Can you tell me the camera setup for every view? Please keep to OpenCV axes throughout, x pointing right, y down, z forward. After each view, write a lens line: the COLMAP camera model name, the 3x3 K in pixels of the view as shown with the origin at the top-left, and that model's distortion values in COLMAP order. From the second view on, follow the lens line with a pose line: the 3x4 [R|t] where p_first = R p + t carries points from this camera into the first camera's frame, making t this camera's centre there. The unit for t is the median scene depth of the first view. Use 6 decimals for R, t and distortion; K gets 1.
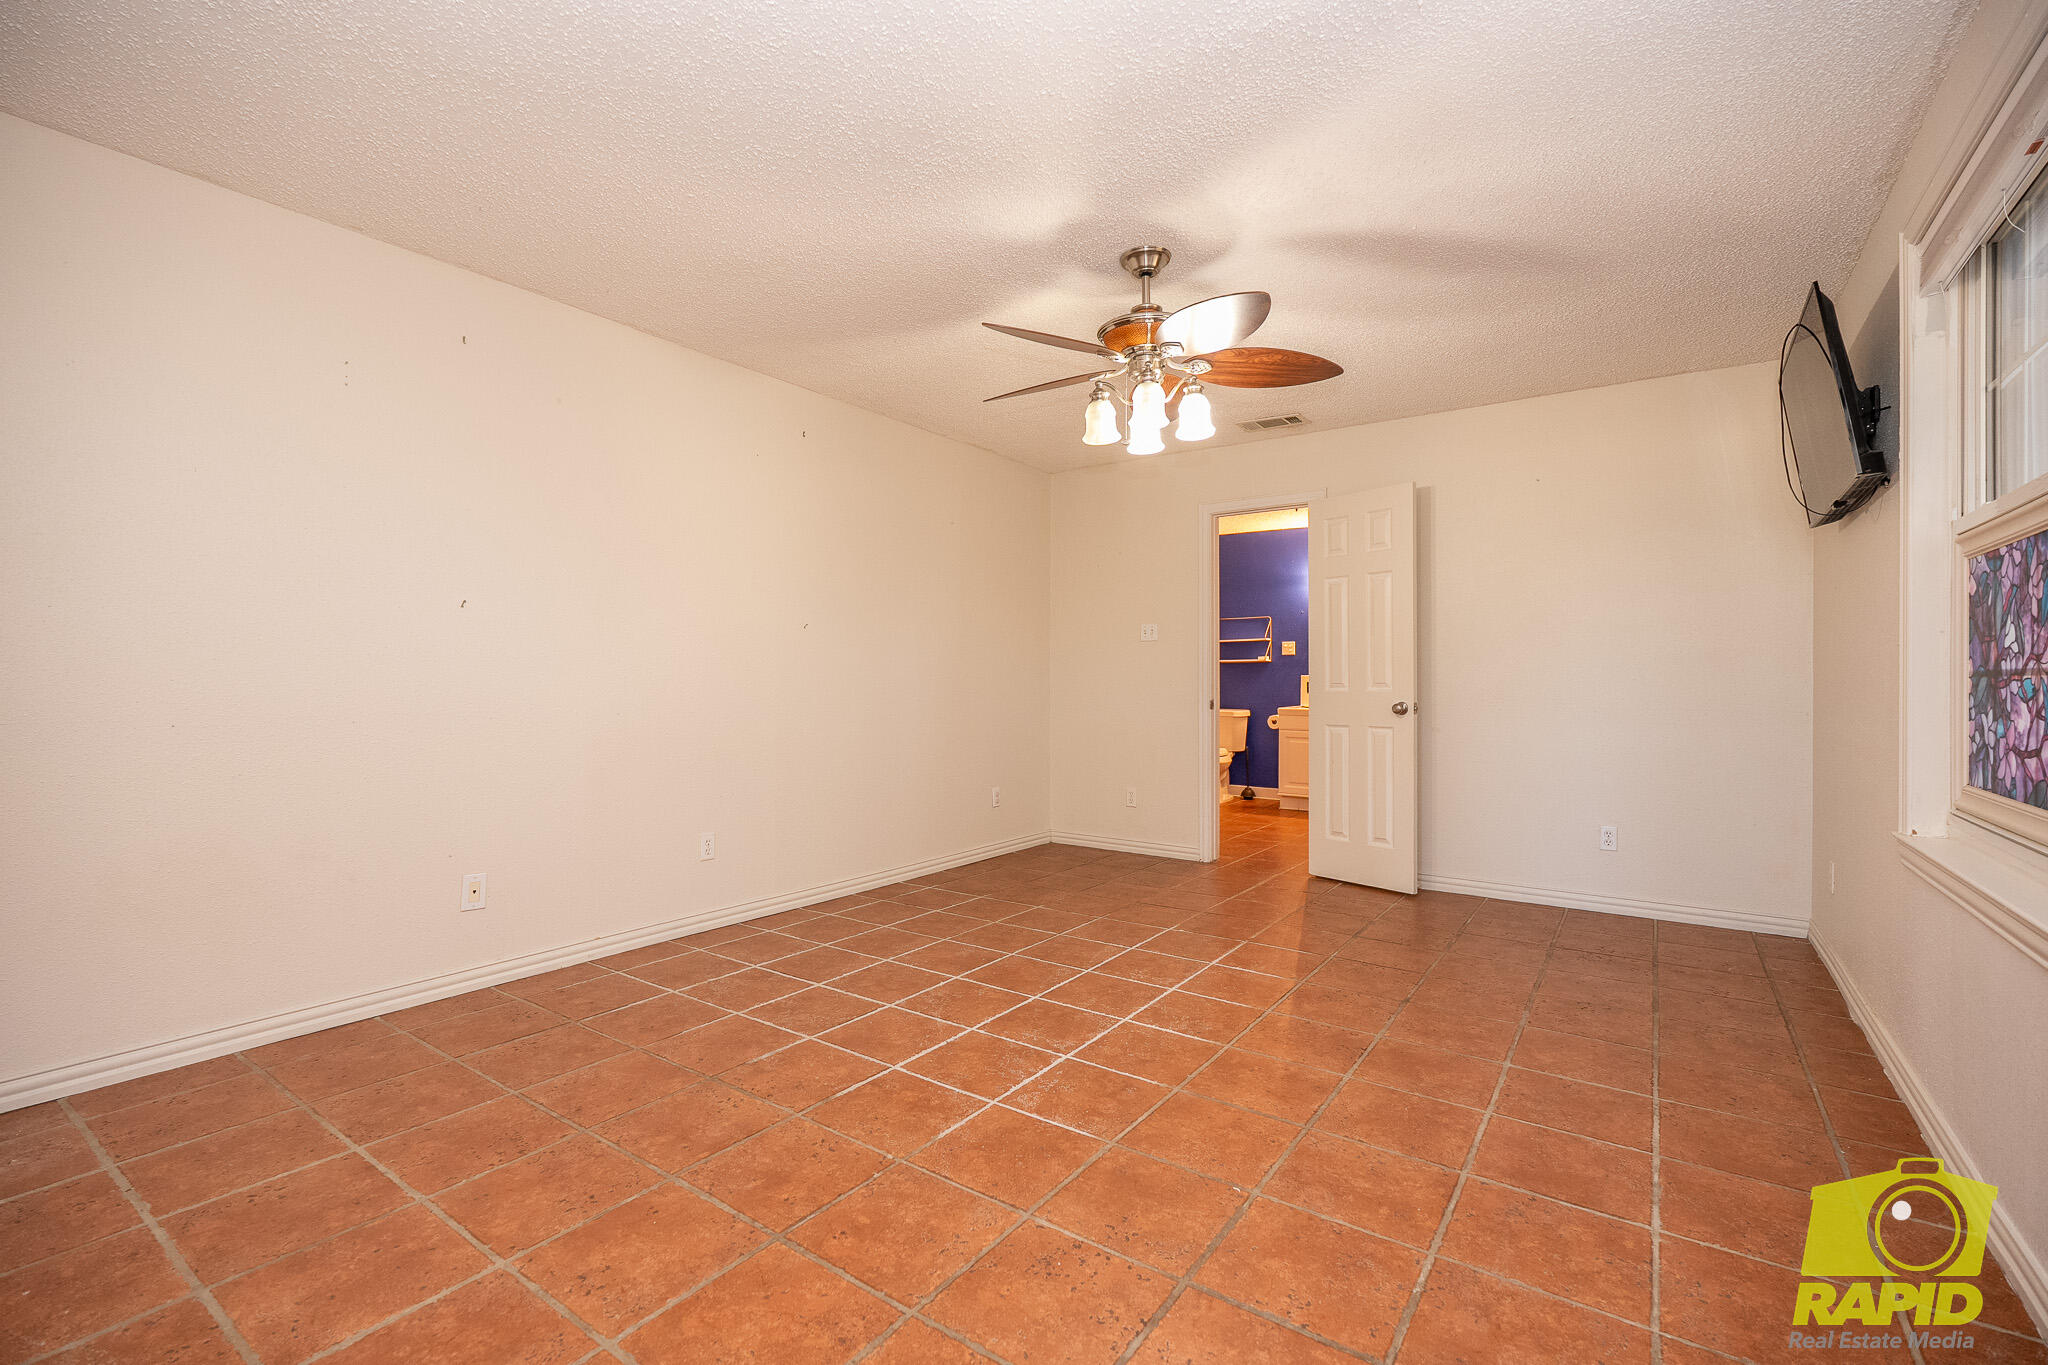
lens RADIAL K [[895.5, 0, 1023.4], [0, 895.5, 684.4], [0, 0, 1]] dist [-0.008643, 0.001692]
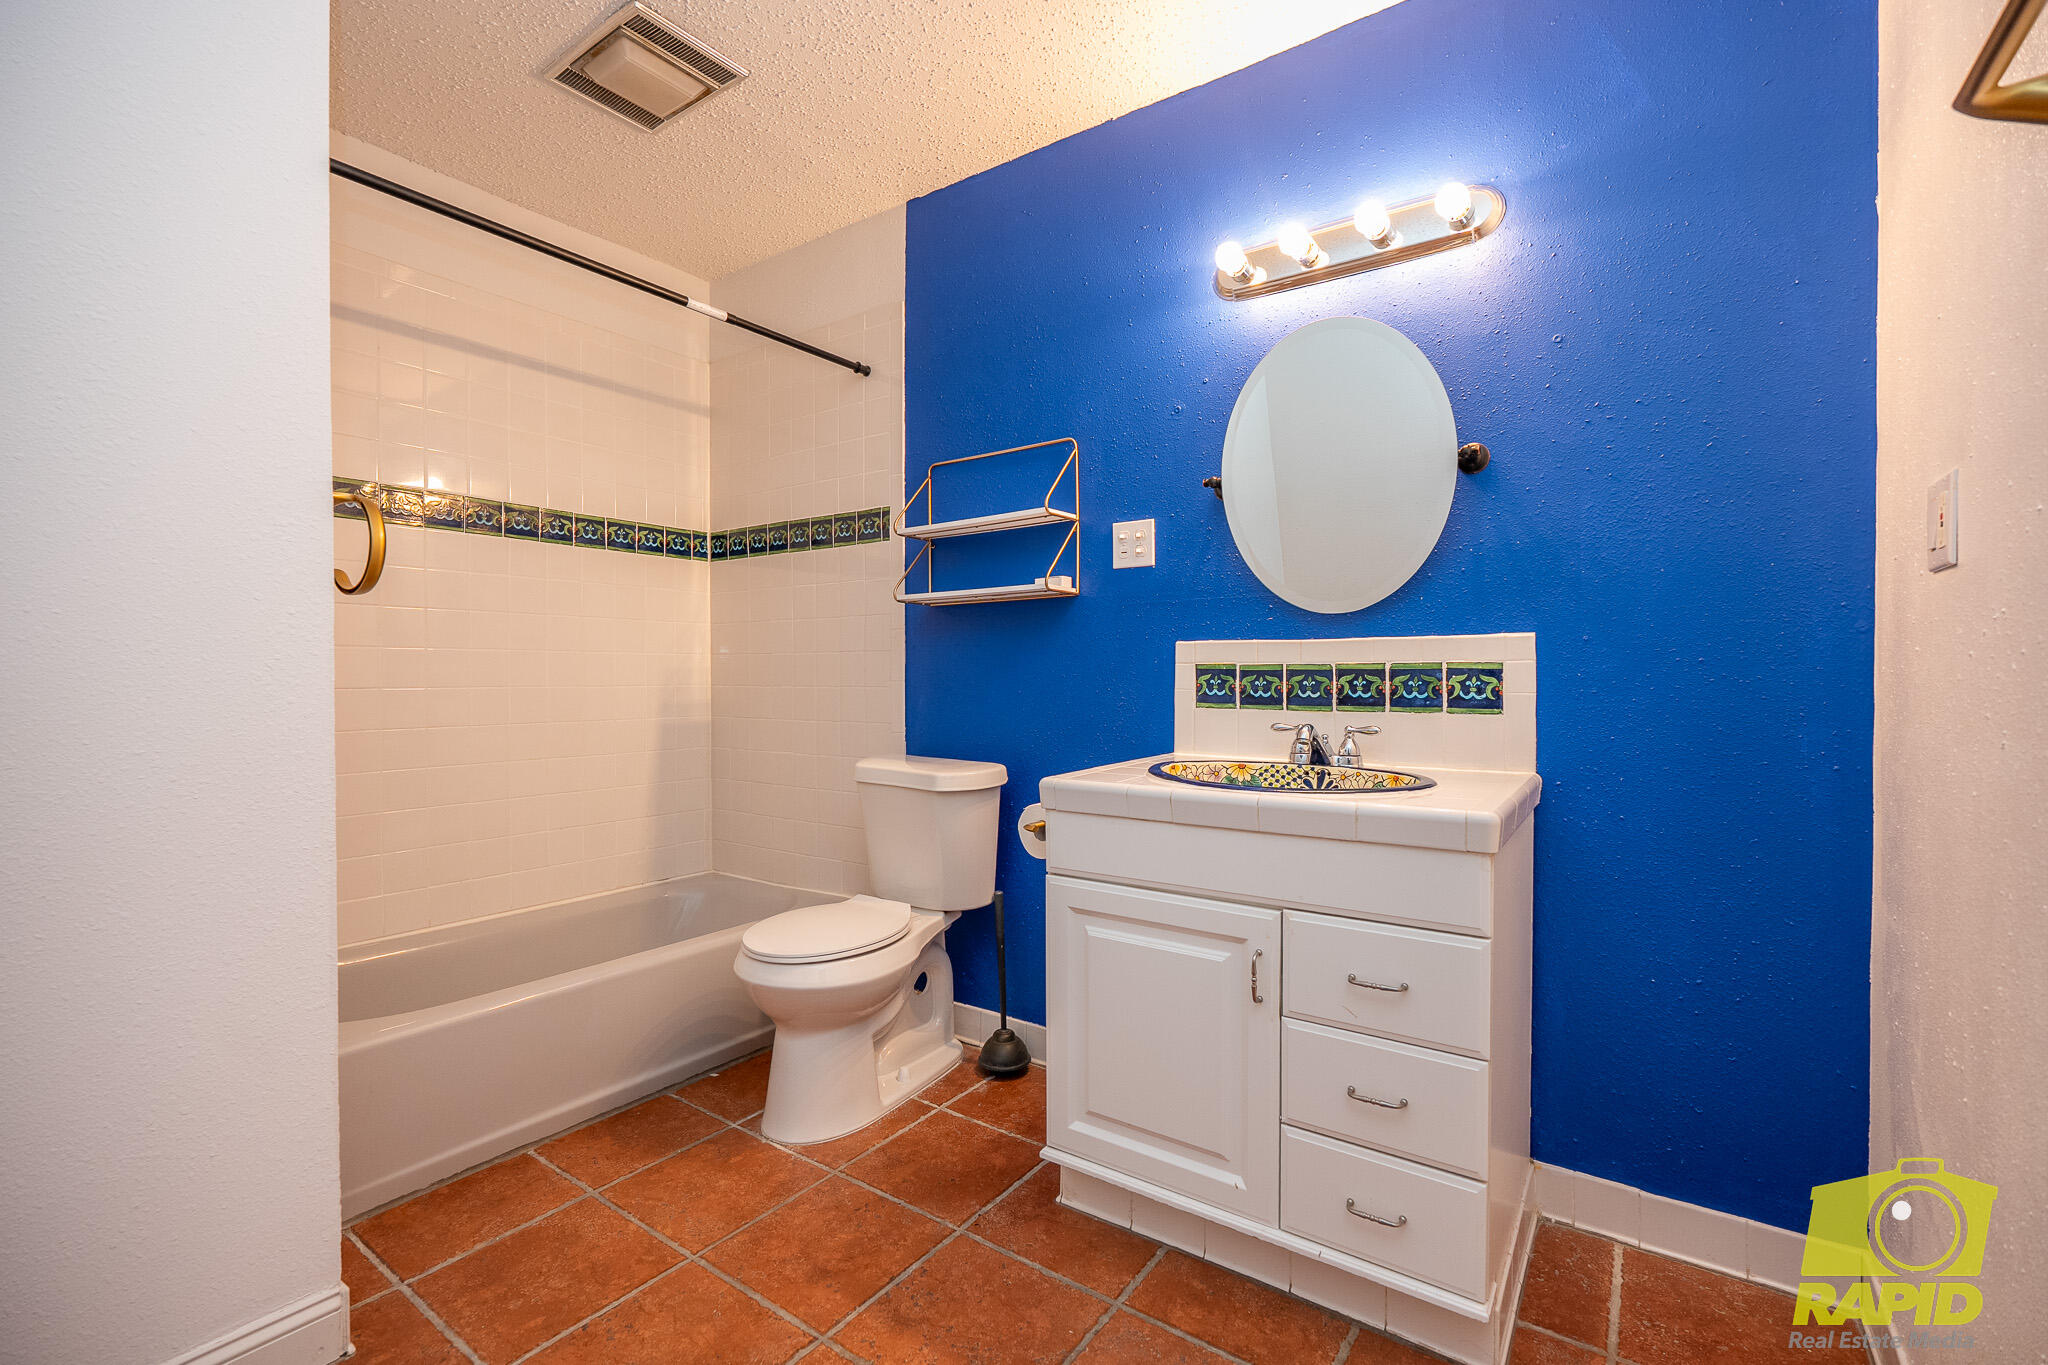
lens RADIAL K [[895.5, 0, 1012.7], [0, 895.5, 672.3], [0, 0, 1]] dist [-0.008643, 0.001692]
pose [[0.999952, 0.005794, -0.007884, 0.260047], [-0.005783, 0.999982, 0.001334, -0.001456], [0.007892, -0.001288, 0.999968, 0.720682]]
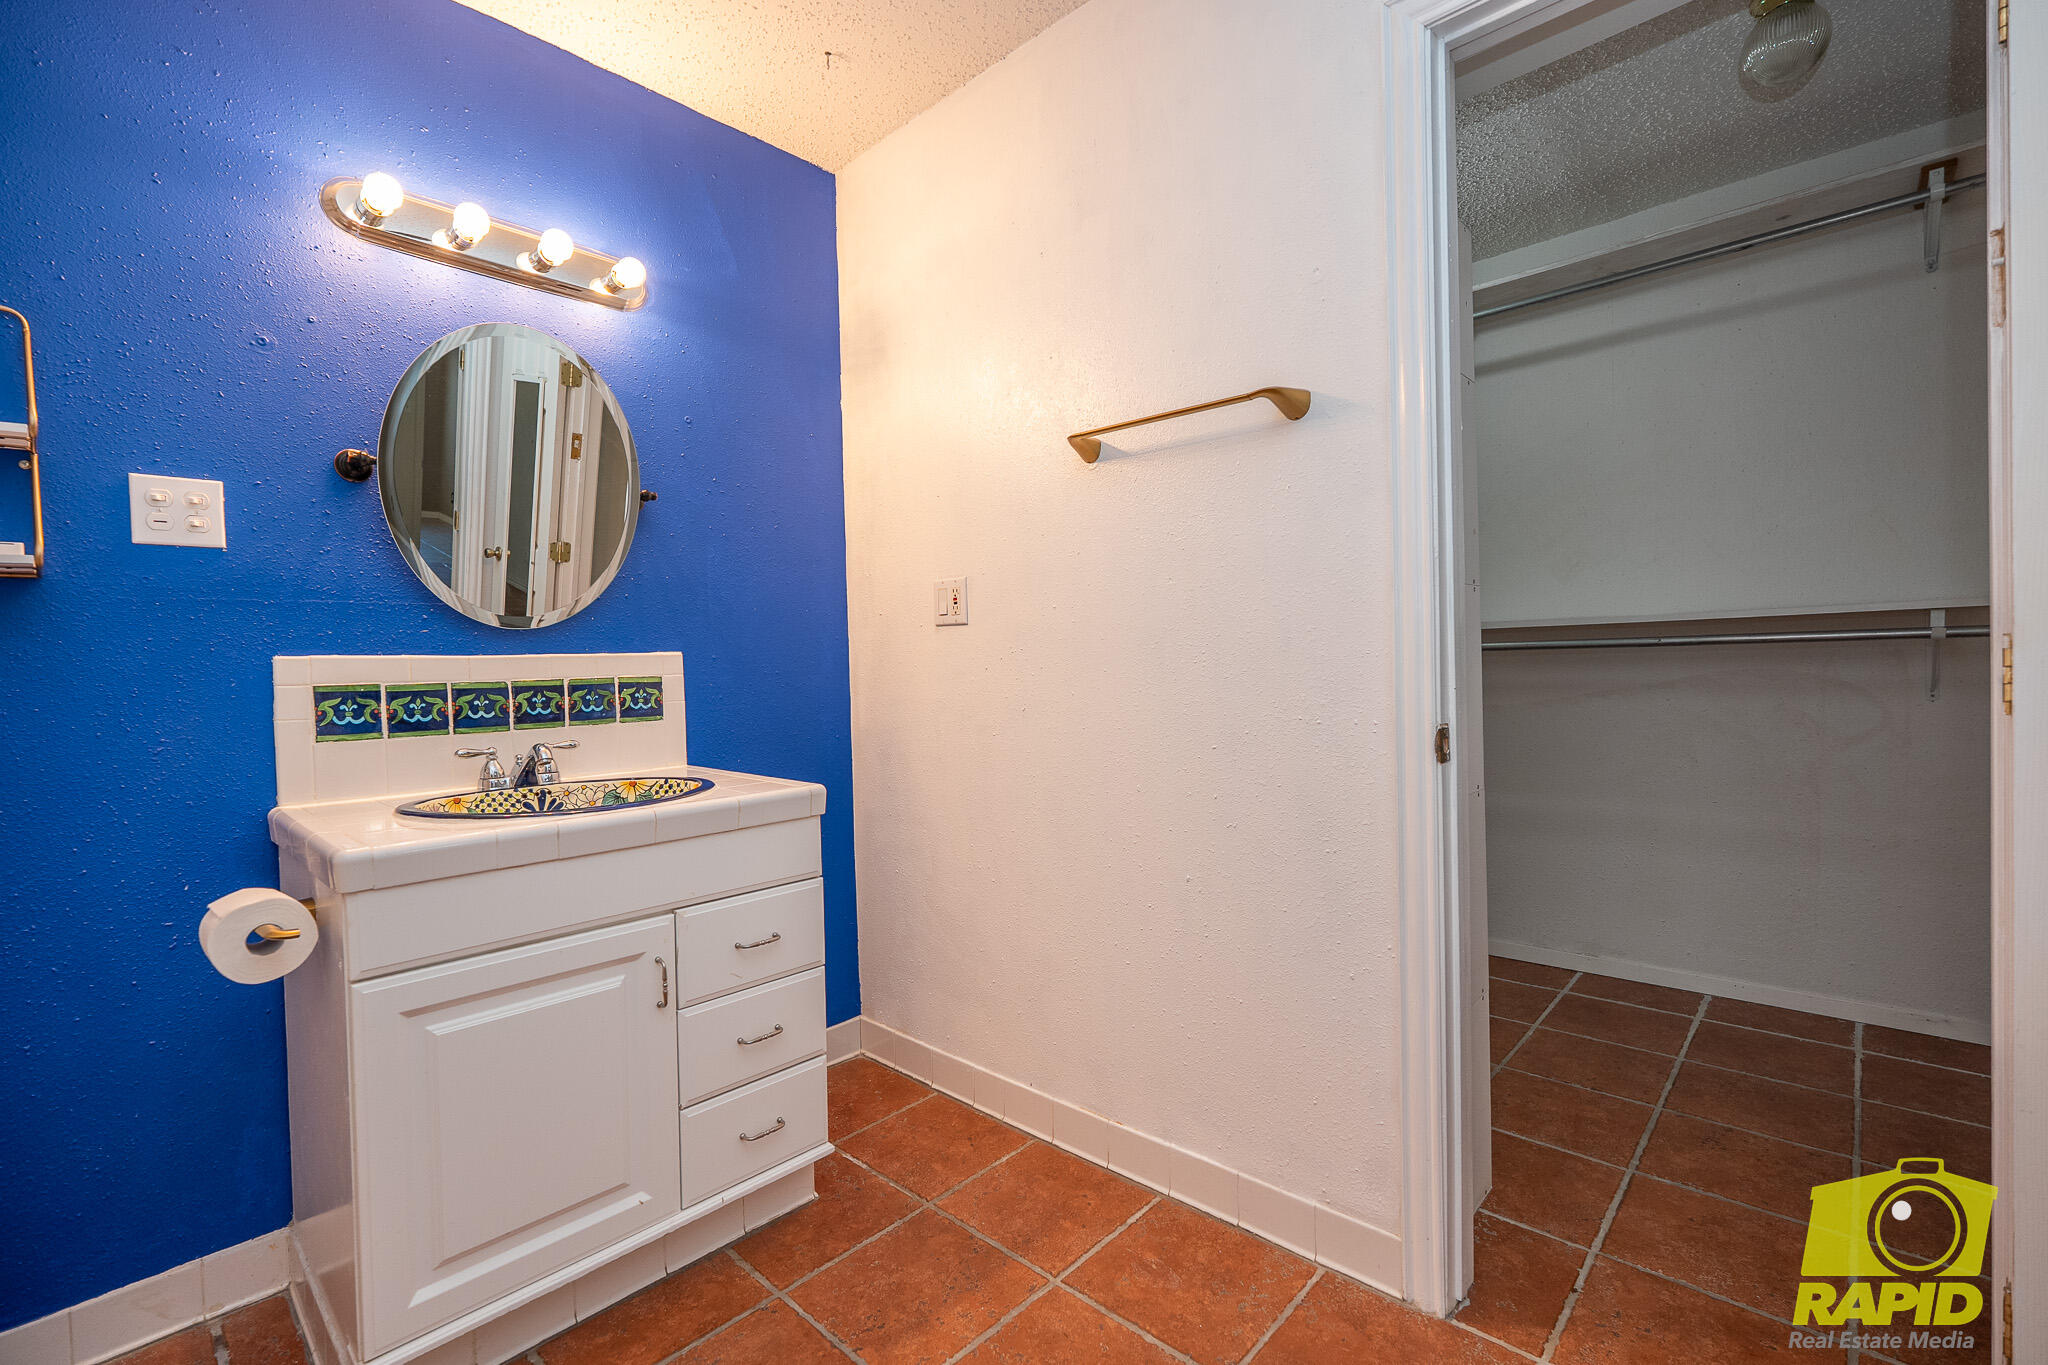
lens RADIAL K [[895.5, 0, 1011.2], [0, 895.5, 682.4], [0, 0, 1]] dist [-0.008643, 0.001692]
pose [[0.143188, -0.014572, 0.989588, 0.137876], [0.025215, 0.999621, 0.011071, -0.002860], [-0.989374, 0.023367, 0.143501, 0.799188]]
